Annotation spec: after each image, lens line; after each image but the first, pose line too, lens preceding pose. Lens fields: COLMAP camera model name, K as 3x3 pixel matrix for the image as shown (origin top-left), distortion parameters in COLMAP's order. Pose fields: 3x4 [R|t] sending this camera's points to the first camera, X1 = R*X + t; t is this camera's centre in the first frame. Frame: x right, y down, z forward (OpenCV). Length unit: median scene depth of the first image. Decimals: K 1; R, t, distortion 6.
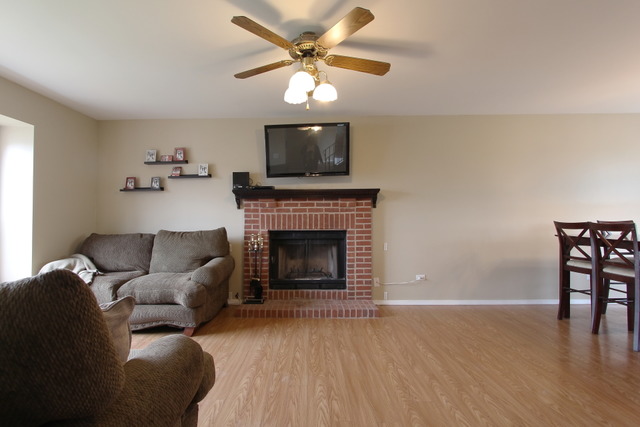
lens RADIAL K [[294.6, 0, 320.0], [0, 294.6, 213.5], [0, 0, 1]] dist [-0.006306, 0.000086]
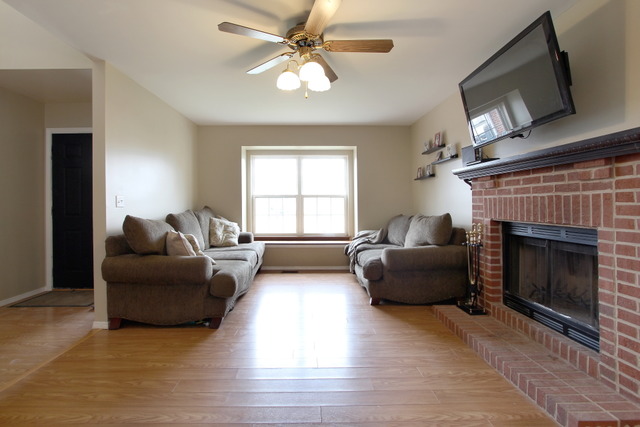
lens RADIAL K [[304.6, 0, 309.1], [0, 304.6, 198.0], [0, 0, 1]] dist [0.028554, 0.000169]
pose [[0.044059, -0.014507, -0.998924, 0.561188], [0.020564, 0.999696, -0.013611, 0.004411], [0.998817, -0.019942, 0.044344, 0.523168]]
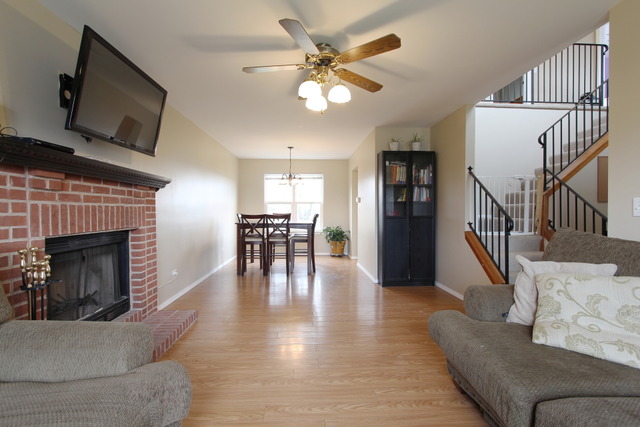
lens RADIAL K [[294.6, 0, 320.0], [0, 294.6, 213.5], [0, 0, 1]] dist [-0.006306, 0.000086]
pose [[-0.073412, -0.004941, 0.997289, -0.679756], [-0.019839, 0.999797, 0.003493, 0.007020], [-0.997104, -0.019529, -0.073495, 0.595880]]
